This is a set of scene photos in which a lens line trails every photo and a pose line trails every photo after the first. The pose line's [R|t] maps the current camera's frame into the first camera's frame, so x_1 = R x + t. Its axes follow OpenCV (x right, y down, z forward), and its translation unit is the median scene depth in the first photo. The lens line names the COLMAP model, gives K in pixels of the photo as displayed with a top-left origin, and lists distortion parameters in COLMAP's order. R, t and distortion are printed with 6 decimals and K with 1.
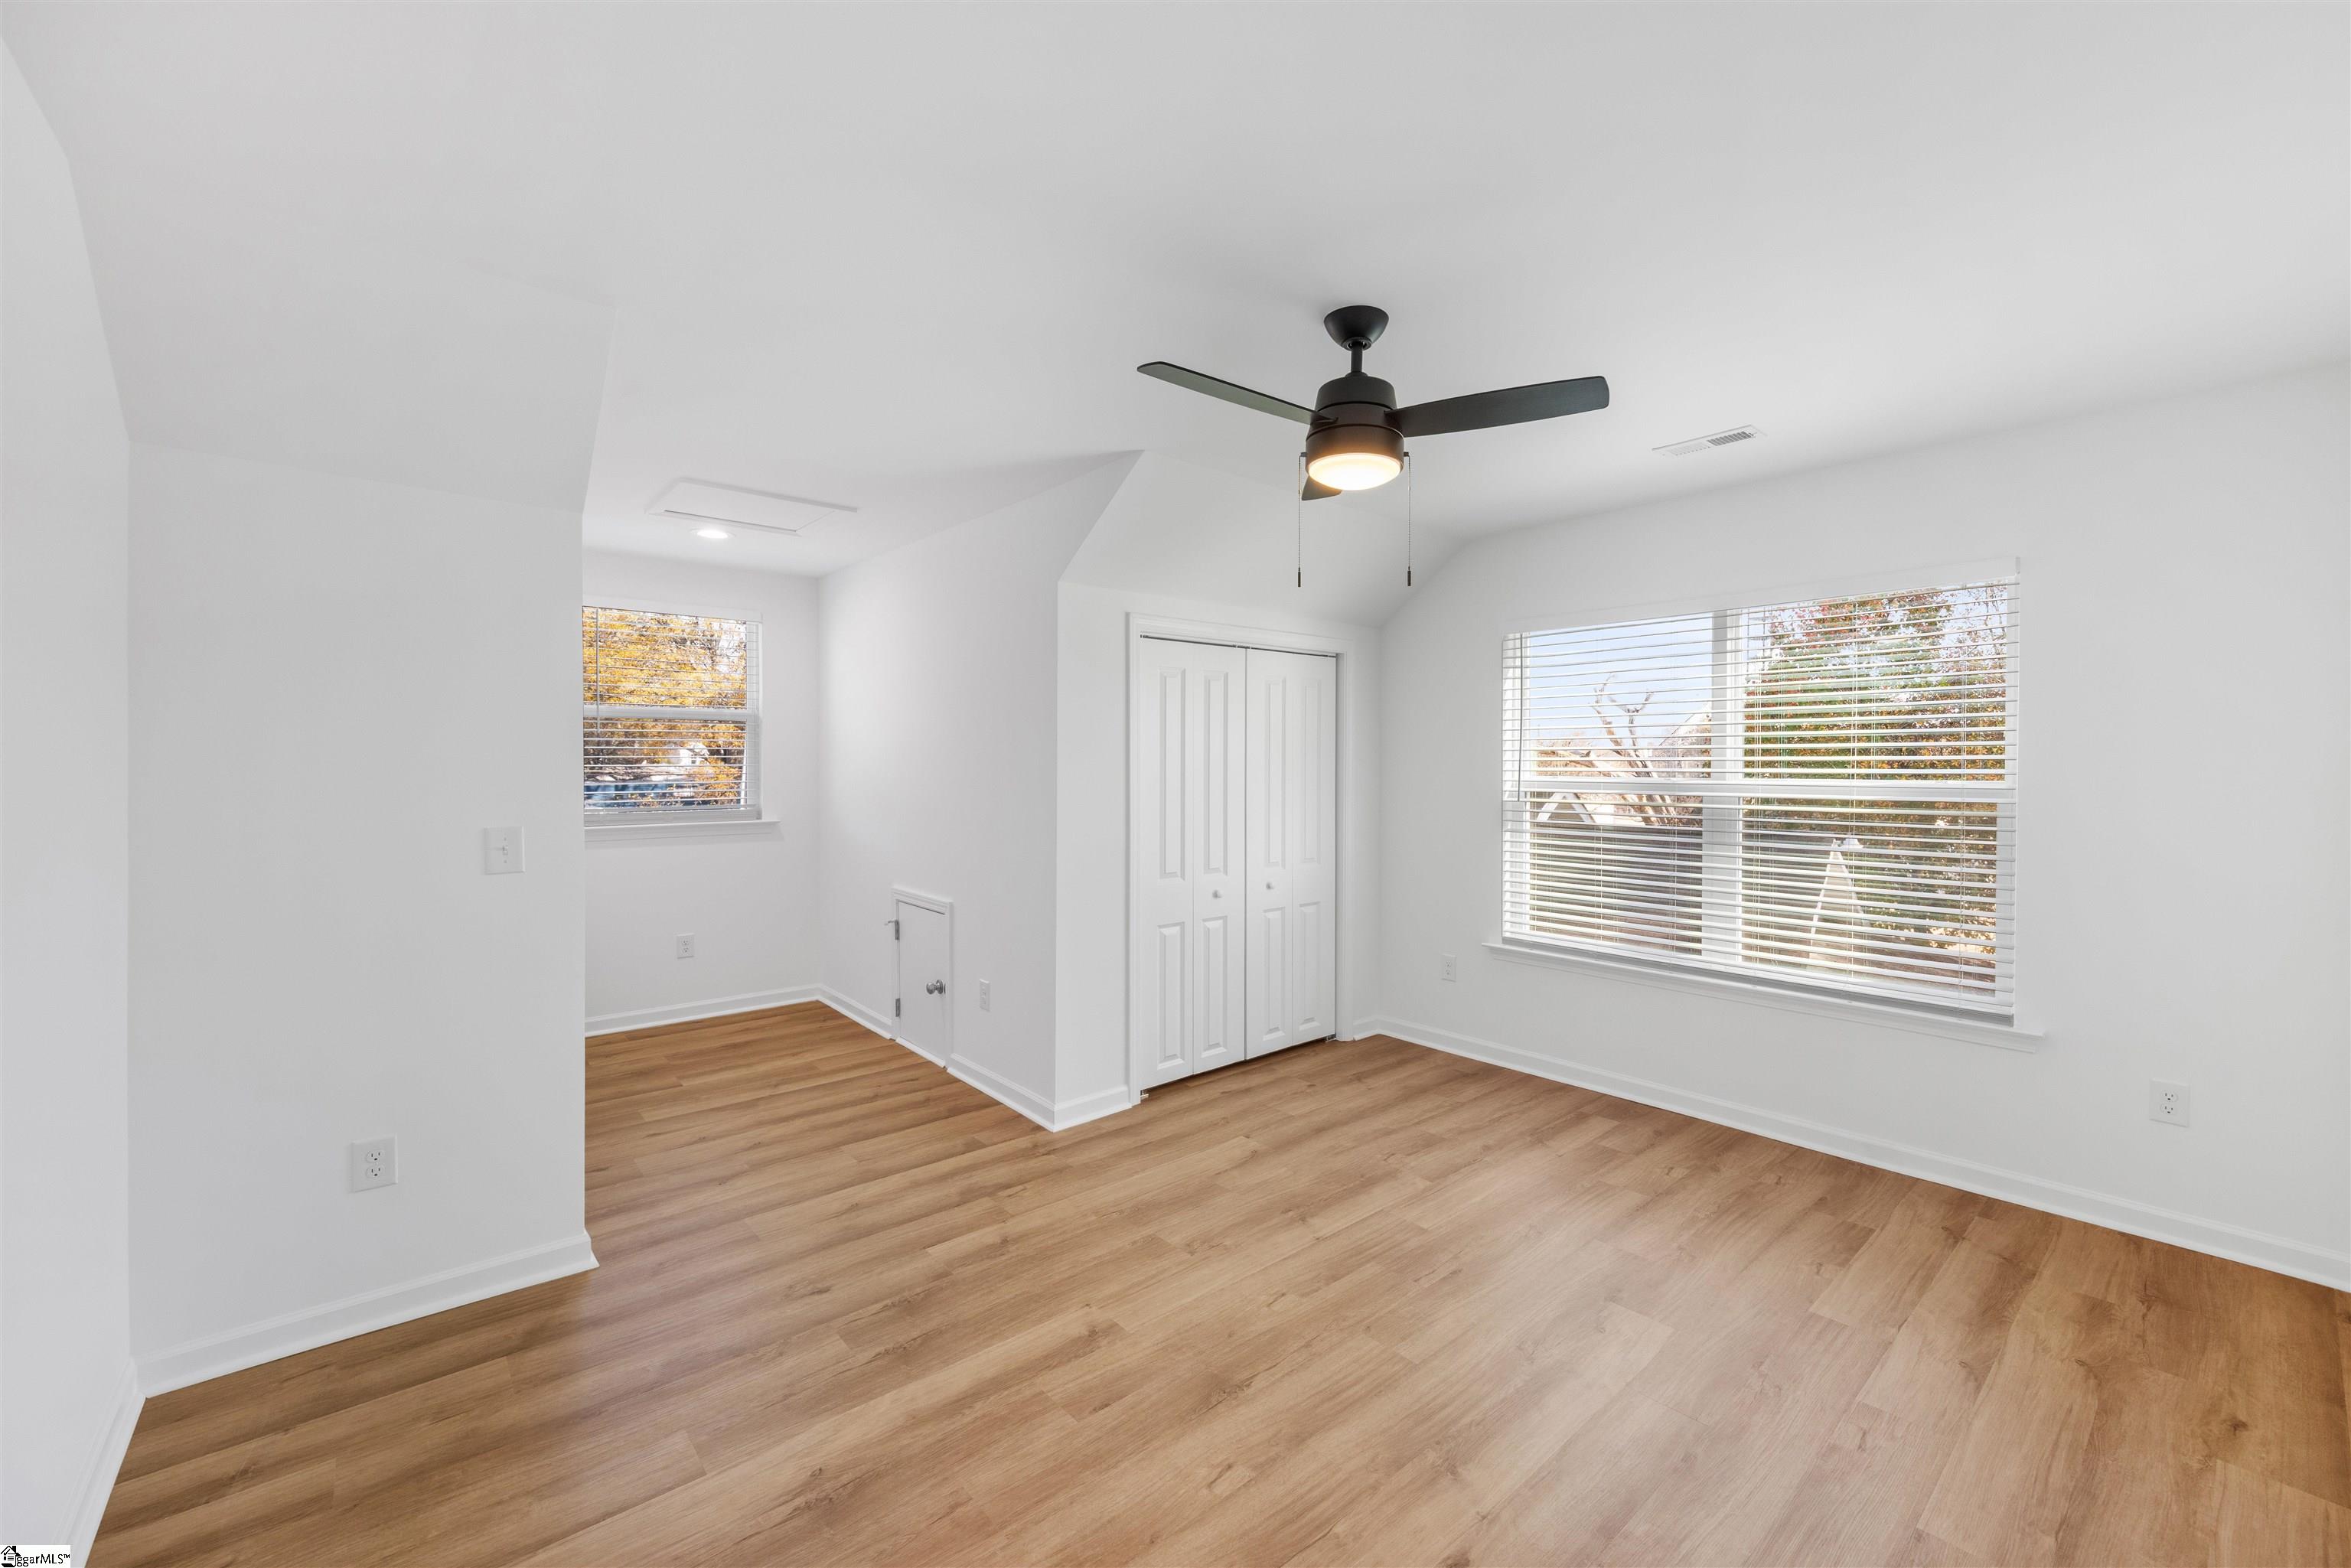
lens RADIAL K [[948.3, 0, 1181.8], [0, 948.3, 767.1], [0, 0, 1]] dist [-0.003970, 0.000302]
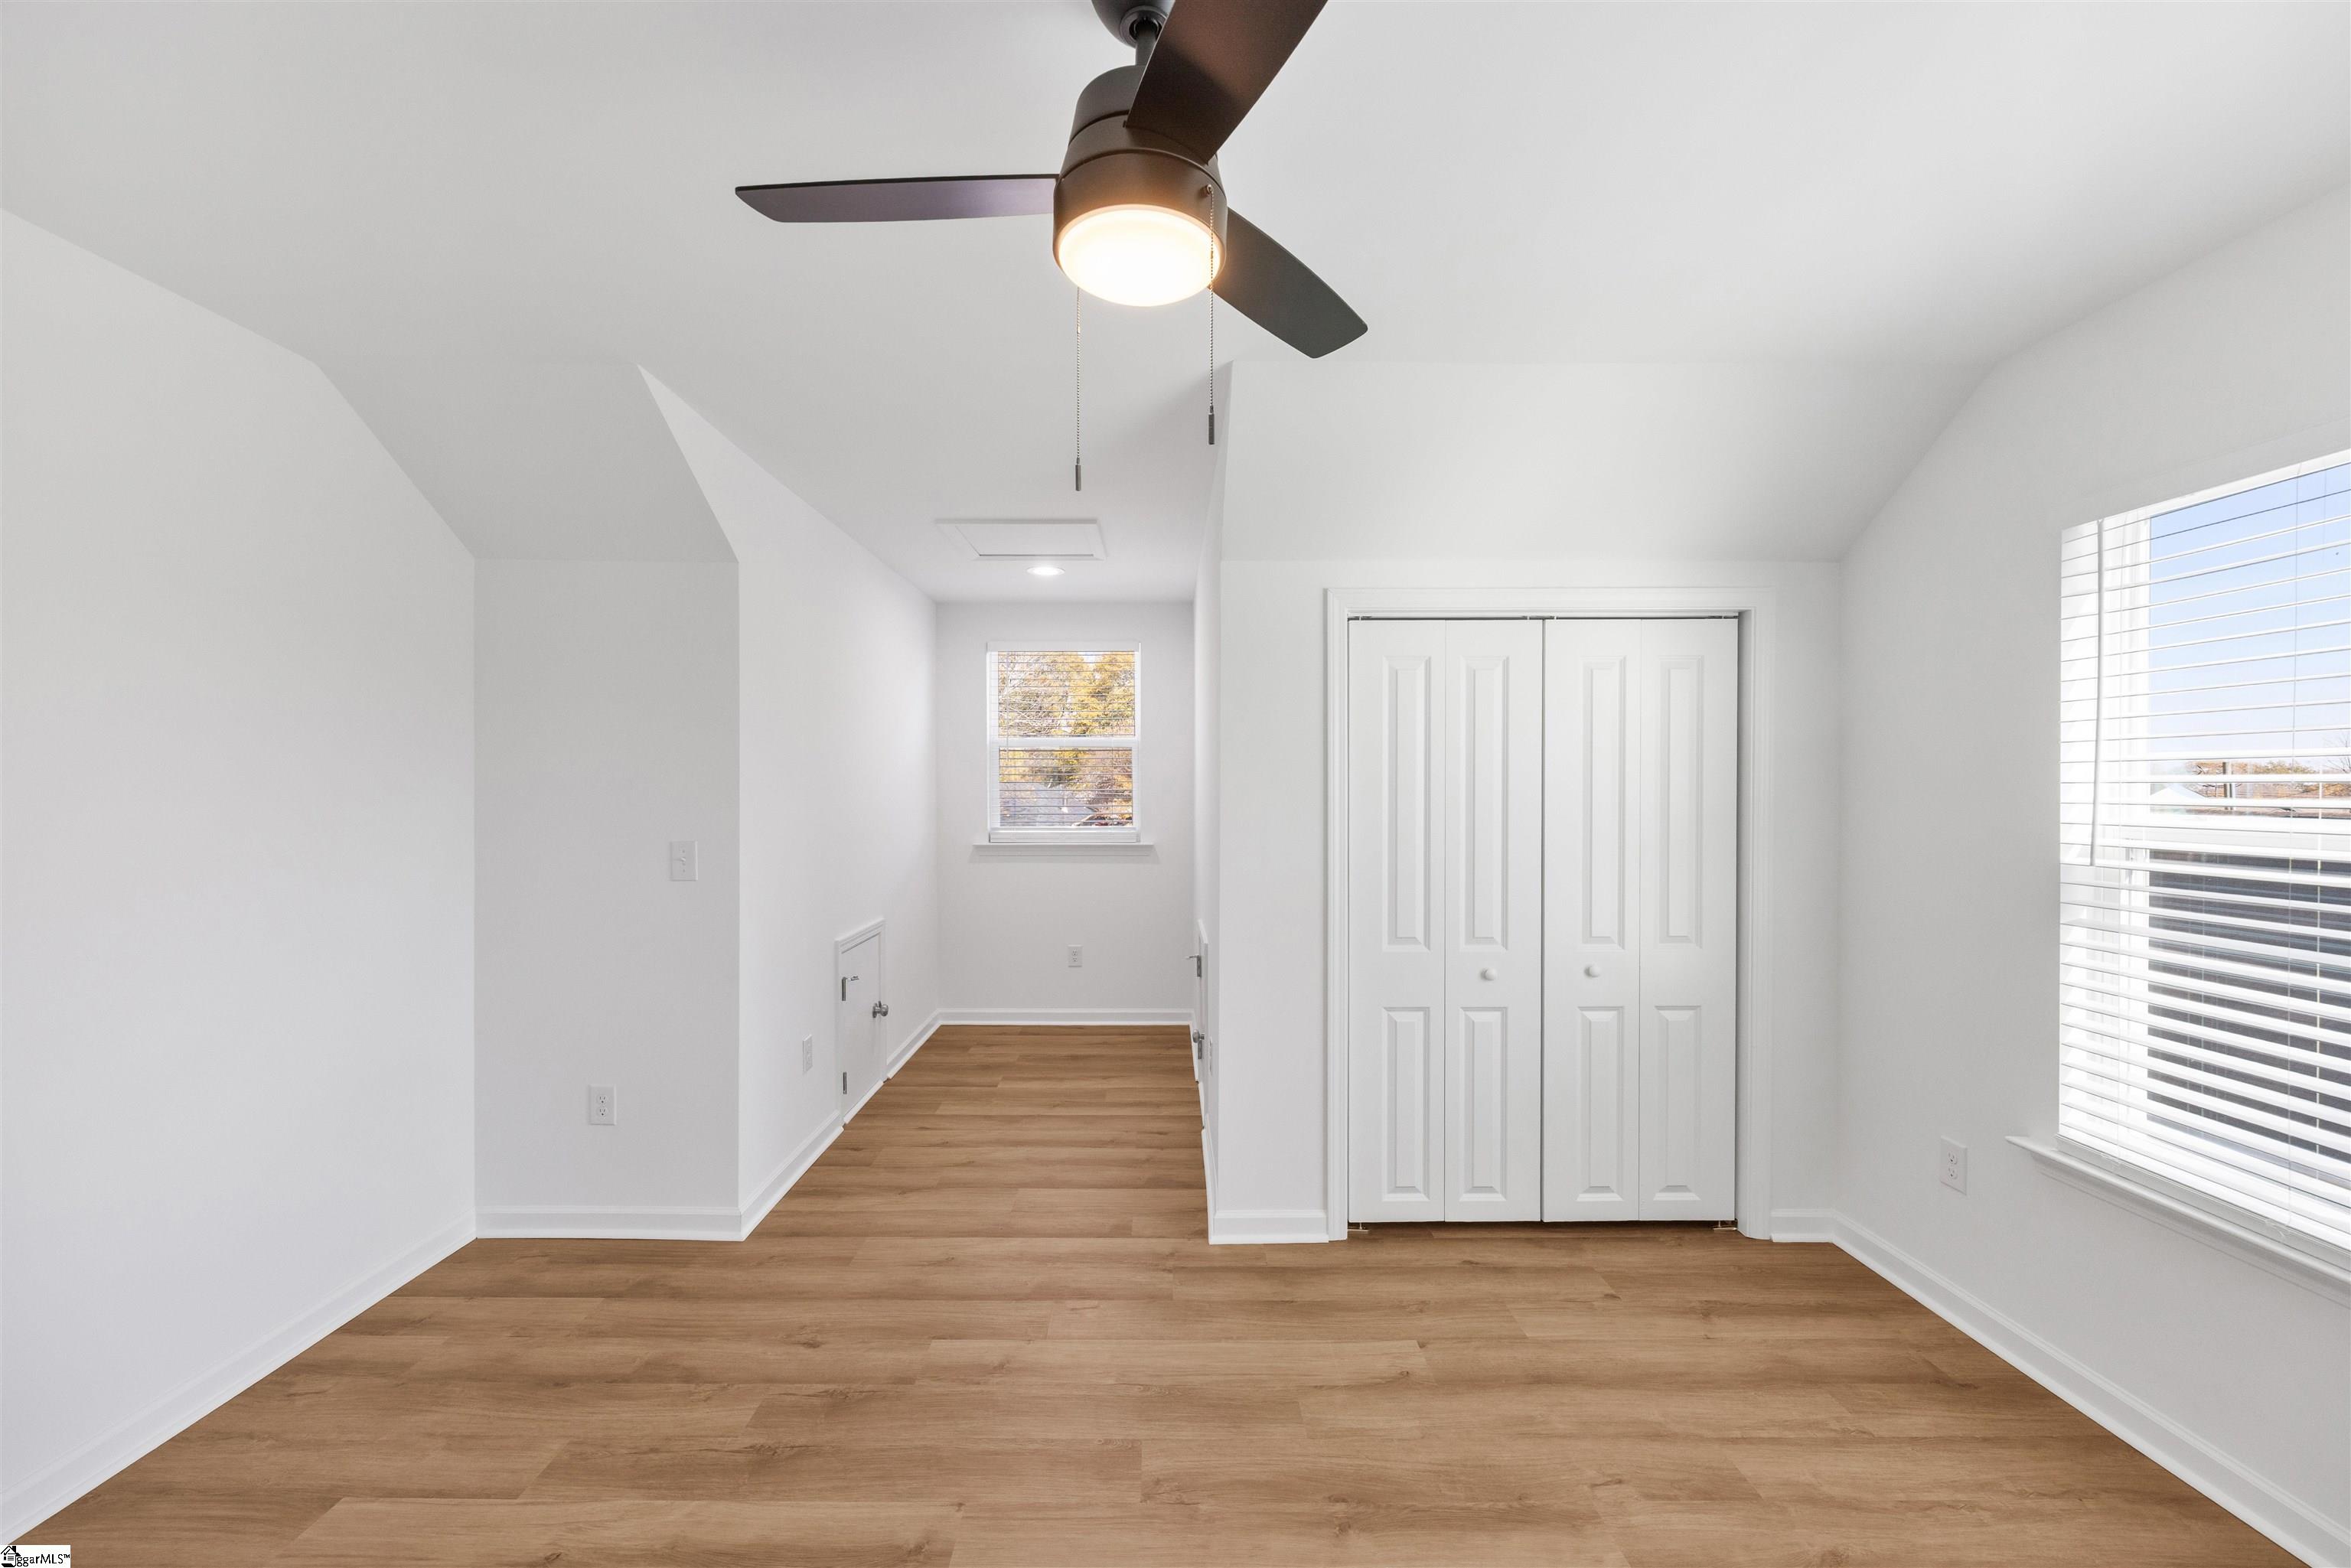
lens RADIAL K [[919.2, 0, 1166.8], [0, 919.2, 791.7], [0, 0, 1]] dist [-0.004399, 0.000412]
pose [[0.759538, 0.003260, -0.650455, 0.320905], [-0.003756, 0.999993, 0.000626, -0.000851], [0.650453, 0.001967, 0.759544, 0.354231]]
